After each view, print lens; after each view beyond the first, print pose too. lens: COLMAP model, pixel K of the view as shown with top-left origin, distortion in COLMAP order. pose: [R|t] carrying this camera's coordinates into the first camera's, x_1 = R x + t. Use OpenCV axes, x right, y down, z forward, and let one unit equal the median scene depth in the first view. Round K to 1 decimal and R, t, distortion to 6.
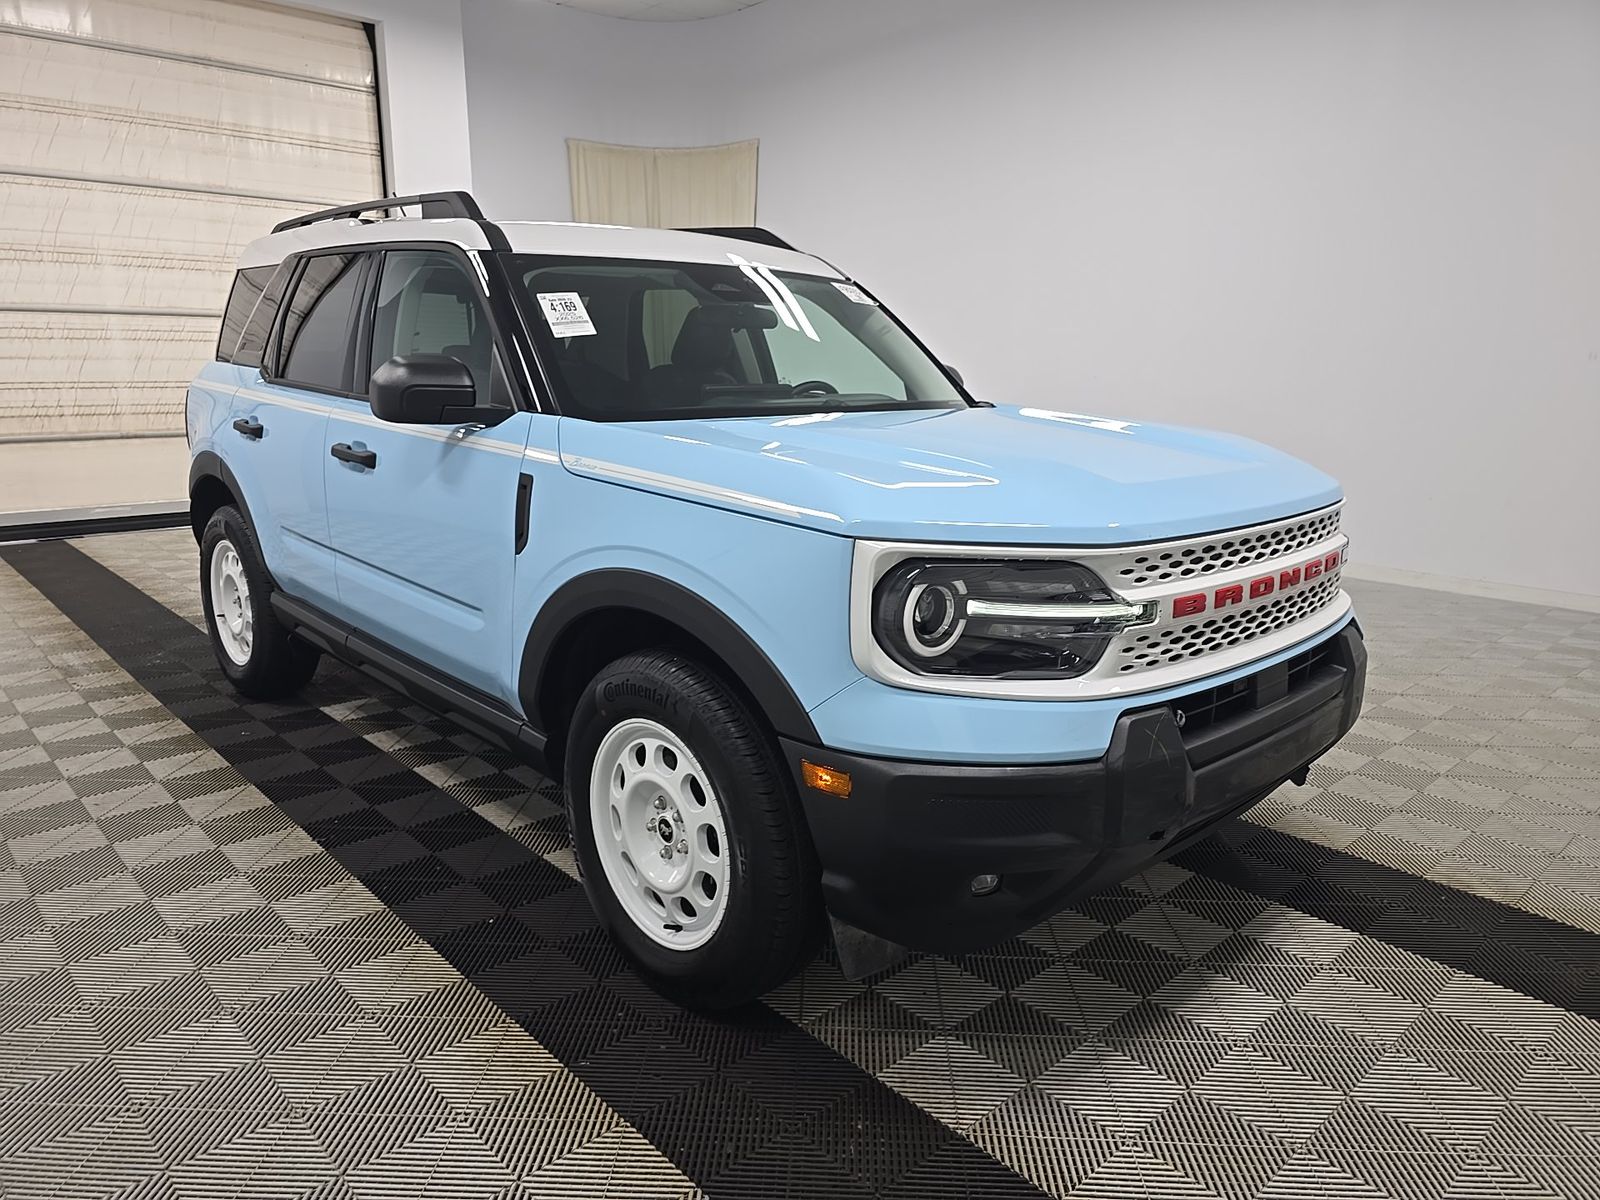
lens RADIAL K [[1080.0, 0, 811.4], [0, 1080.0, 605.2], [0, 0, 1]] dist [0.014395, -0.004761]
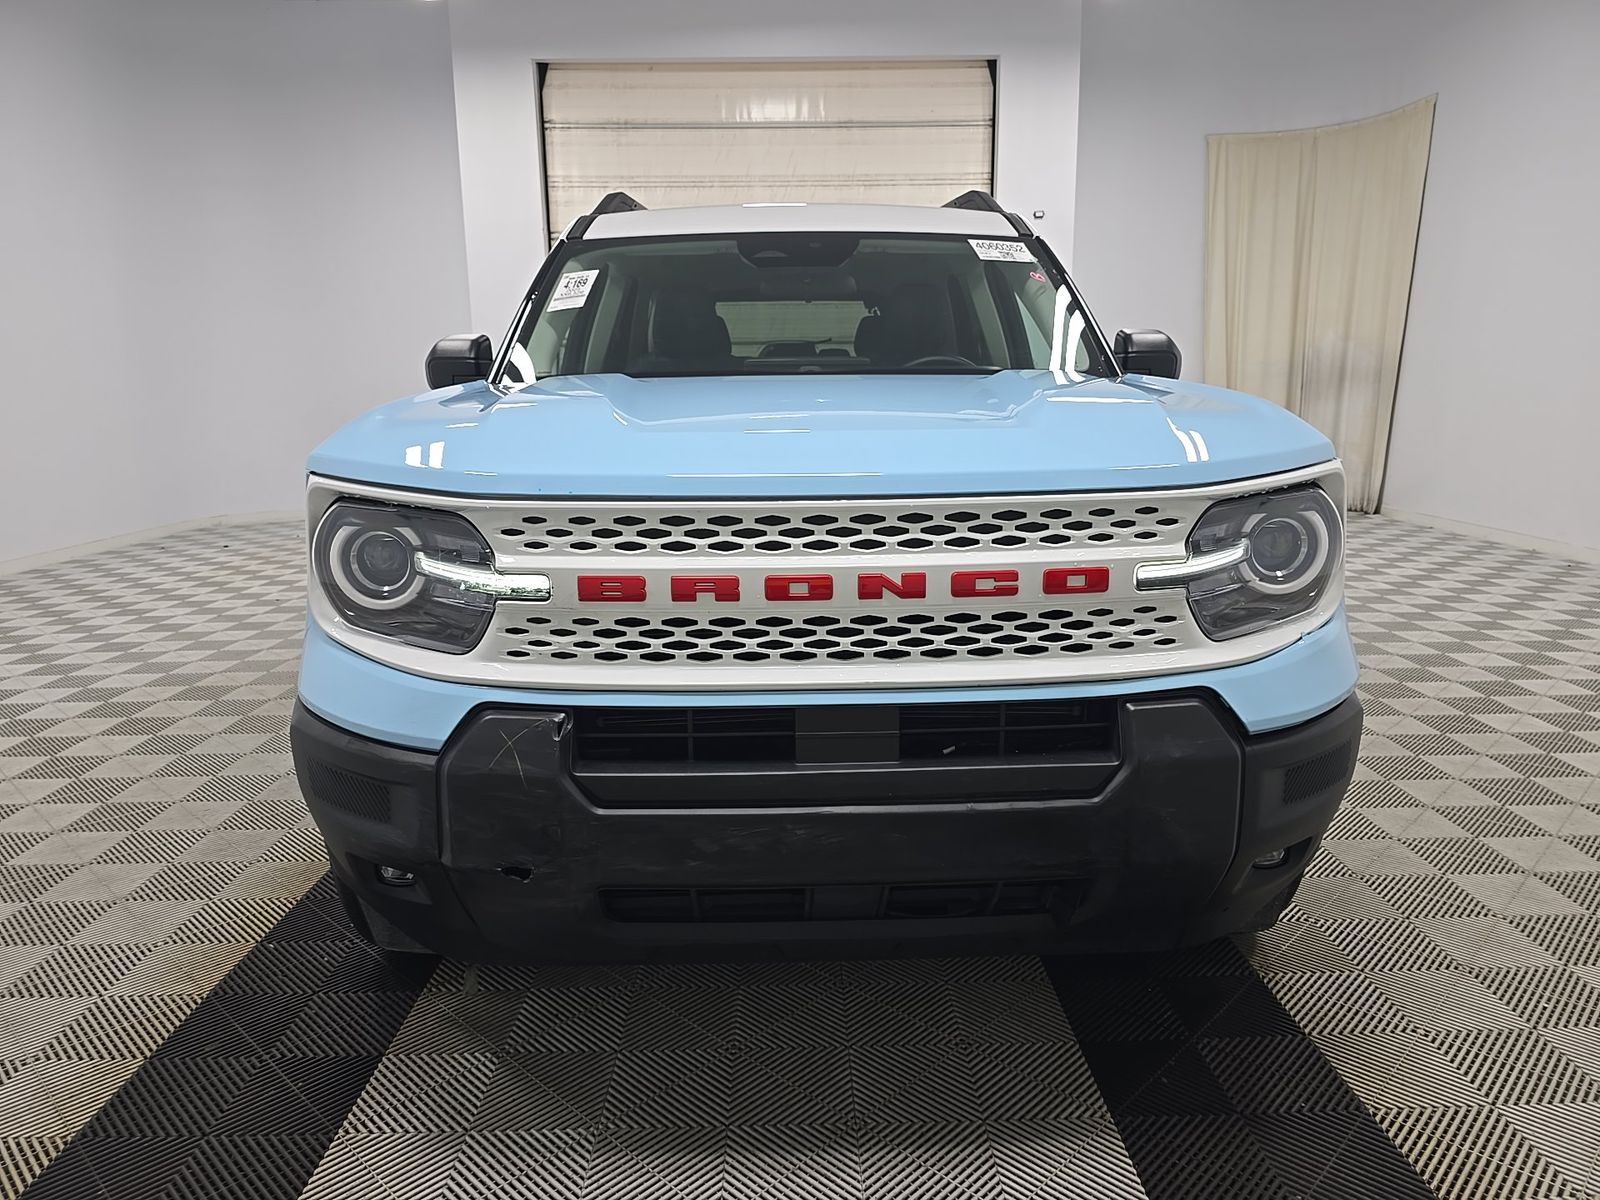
lens RADIAL K [[1080.0, 0, 811.4], [0, 1080.0, 605.2], [0, 0, 1]] dist [0.014395, -0.004761]
pose [[0.747218, 0.107841, -0.655771, 0.234775], [-0.125732, 0.991866, 0.019846, -0.004976], [0.652577, 0.067623, 0.754699, 0.129482]]
